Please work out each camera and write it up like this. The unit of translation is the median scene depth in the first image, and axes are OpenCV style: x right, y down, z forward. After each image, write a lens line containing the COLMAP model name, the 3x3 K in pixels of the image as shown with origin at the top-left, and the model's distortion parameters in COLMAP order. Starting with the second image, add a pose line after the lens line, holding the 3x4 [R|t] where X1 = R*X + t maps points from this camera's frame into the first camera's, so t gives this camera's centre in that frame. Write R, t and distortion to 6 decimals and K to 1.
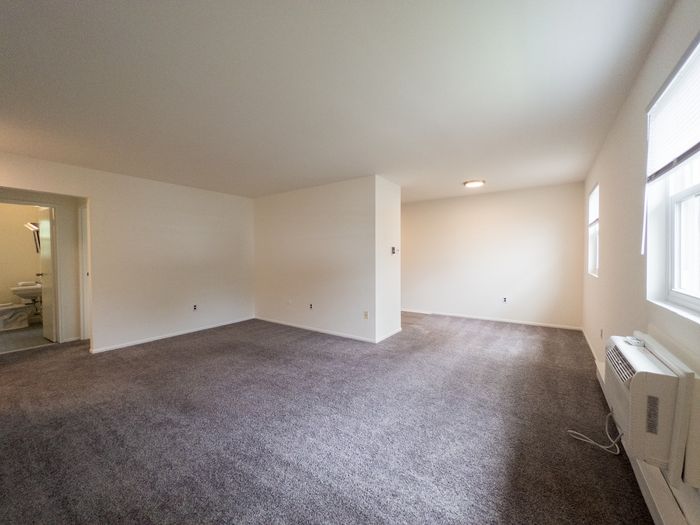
lens RADIAL K [[278.2, 0, 350.8], [0, 278.2, 261.7], [0, 0, 1]] dist [-0.000207, 0.000461]
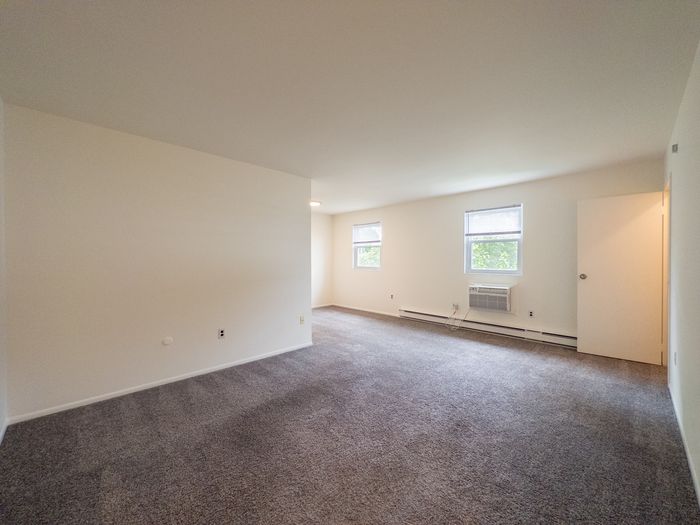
lens RADIAL K [[278.2, 0, 350.7], [0, 278.2, 261.0], [0, 0, 1]] dist [-0.000207, 0.000461]
pose [[0.185530, -0.005737, 0.982622, -0.885676], [0.013223, 0.999907, 0.003341, -0.014427], [-0.982550, 0.012373, 0.185589, 0.676287]]
